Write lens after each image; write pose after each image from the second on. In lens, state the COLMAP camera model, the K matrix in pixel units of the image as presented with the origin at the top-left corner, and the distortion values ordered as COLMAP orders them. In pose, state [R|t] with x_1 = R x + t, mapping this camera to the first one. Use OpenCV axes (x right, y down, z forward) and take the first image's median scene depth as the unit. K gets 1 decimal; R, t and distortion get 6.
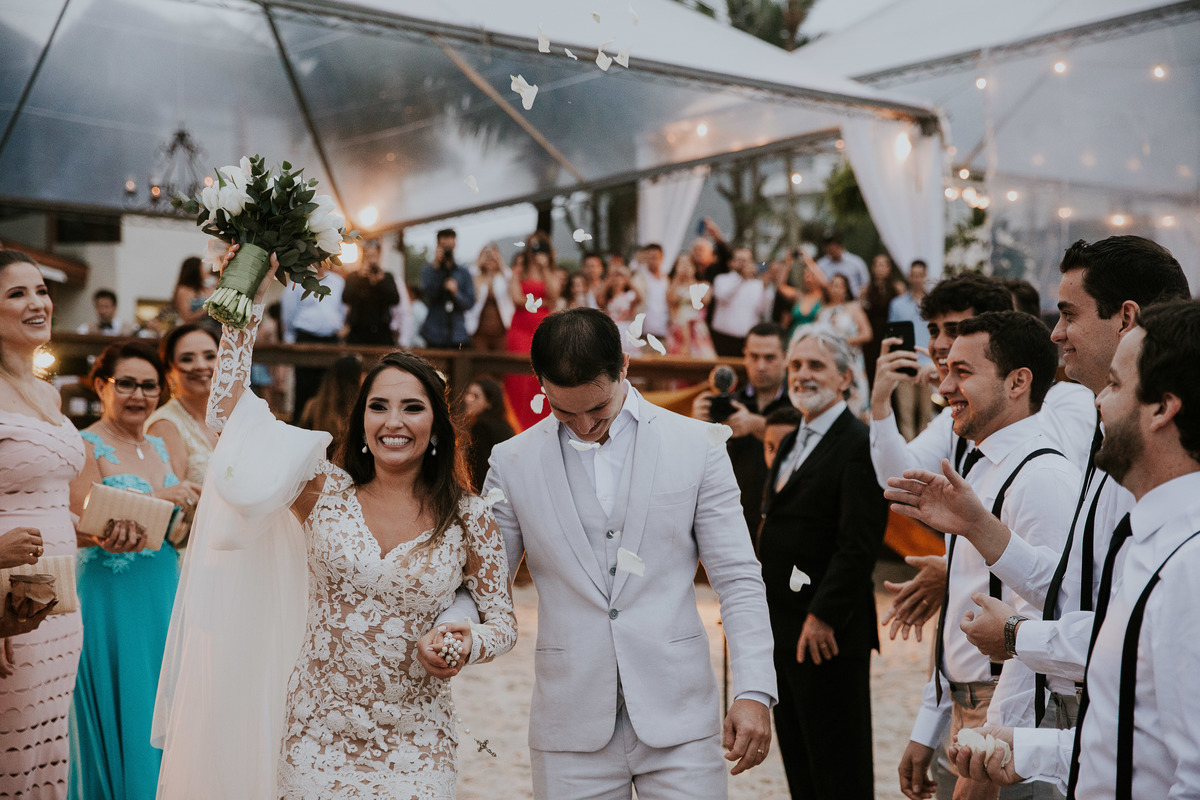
lens RADIAL K [[1986.5, 0, 601.1], [0, 1986.5, 396.1], [0, 0, 1]] dist [0.200255, -0.004815]
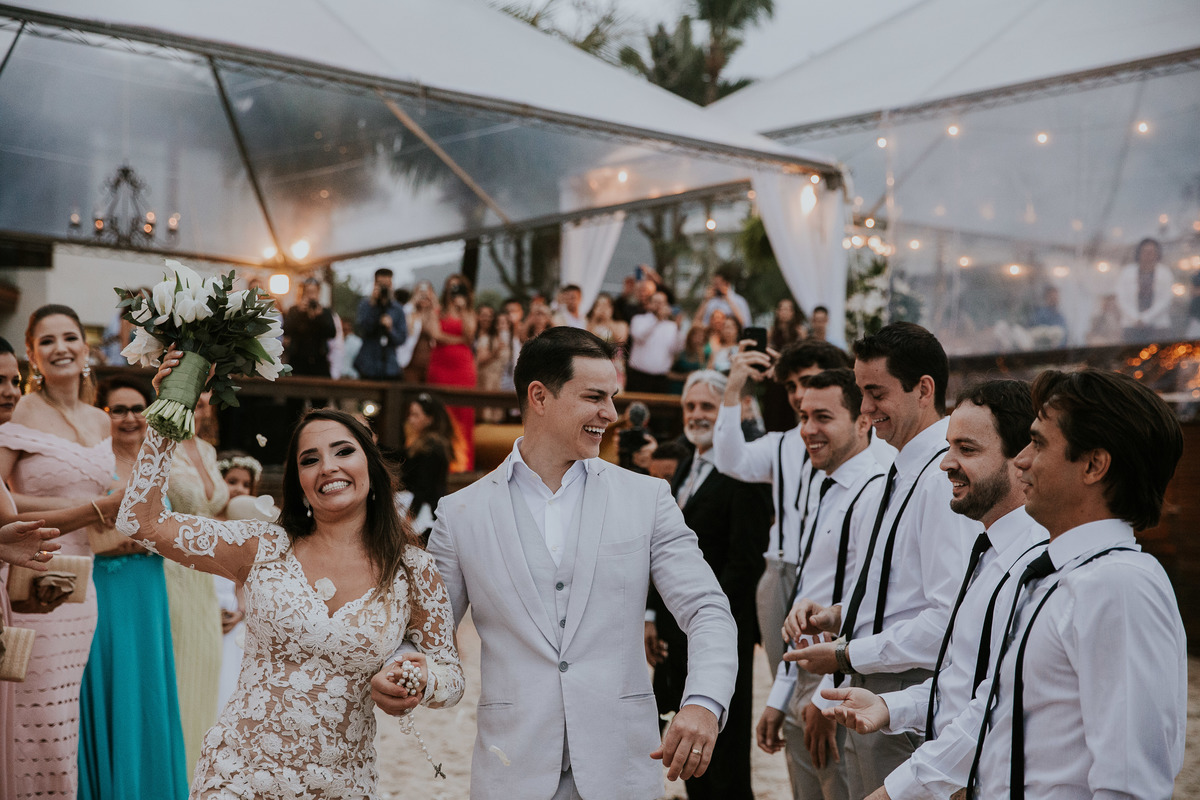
lens RADIAL K [[1981.7, 0, 600.0], [0, 1981.7, 400.0], [0, 0, 1]] dist [0.231936, 0.017121]
pose [[0.999040, 0.018718, 0.039602, -0.001034], [-0.018178, 0.999738, -0.013944, -0.000433], [-0.039853, 0.013210, 0.999118, -0.058392]]
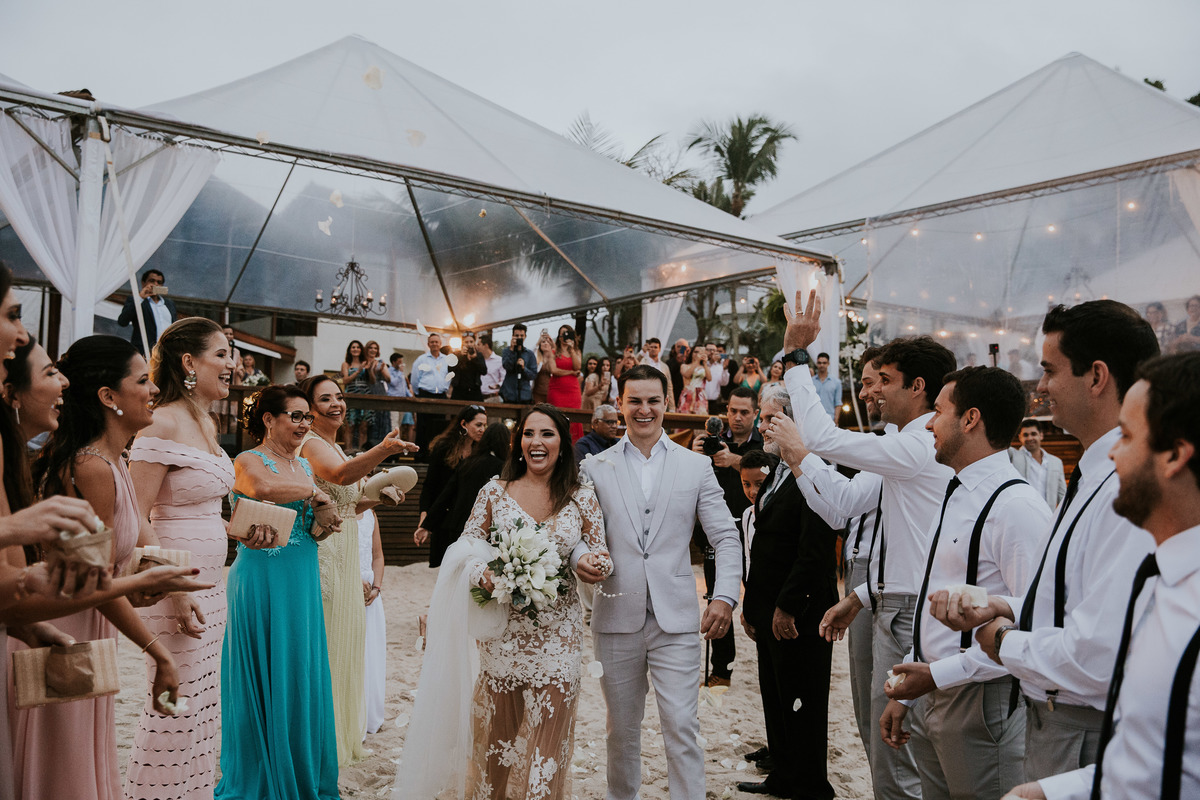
lens RADIAL K [[1218.2, 0, 600.0], [0, 1218.2, 400.0], [0, 0, 1]] dist [0.005904, 0.005170]
pose [[0.999732, 0.020967, -0.009780, -0.003993], [-0.021258, 0.999303, -0.030692, 0.000442], [0.009130, 0.030891, 0.999481, 0.057496]]
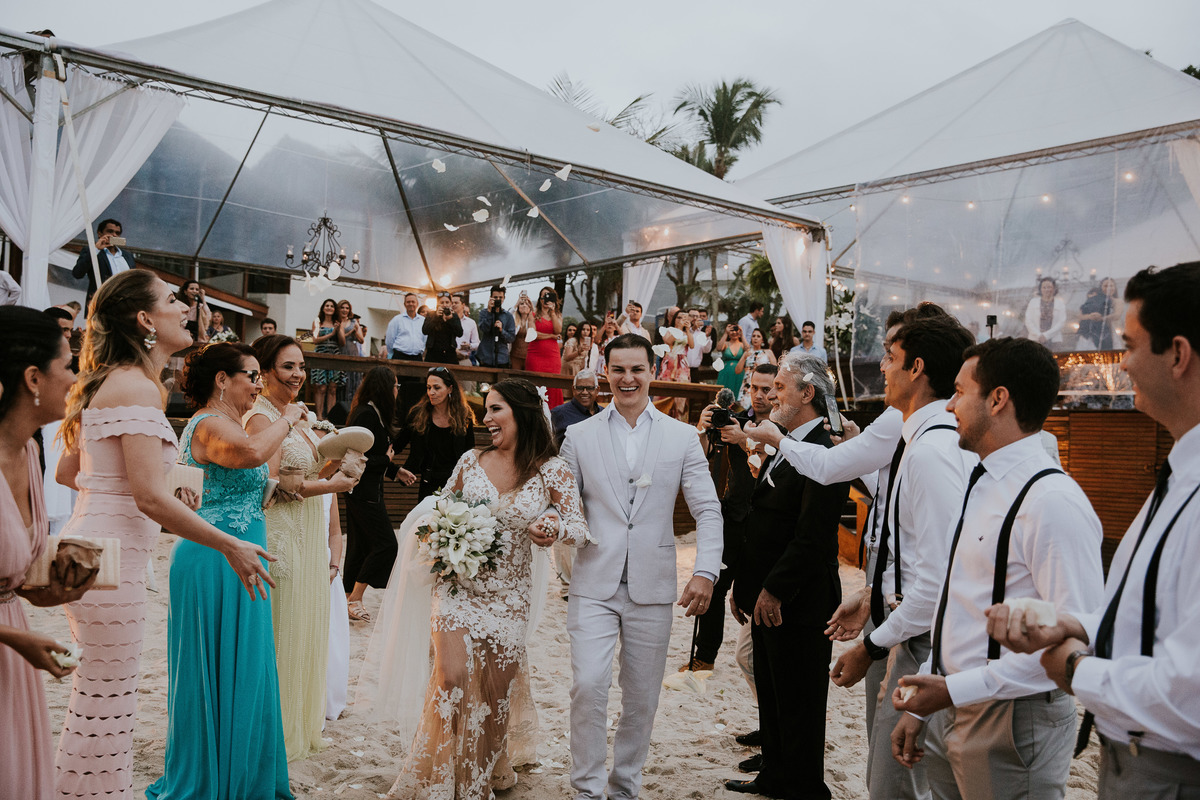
lens RADIAL K [[1218.2, 0, 600.0], [0, 1218.2, 400.0], [0, 0, 1]] dist [0.005904, 0.005170]
pose [[0.999123, 0.040433, 0.010901, -0.006163], [-0.040409, 0.999180, -0.002376, -0.000741], [-0.010988, 0.001933, 0.999938, 0.080789]]
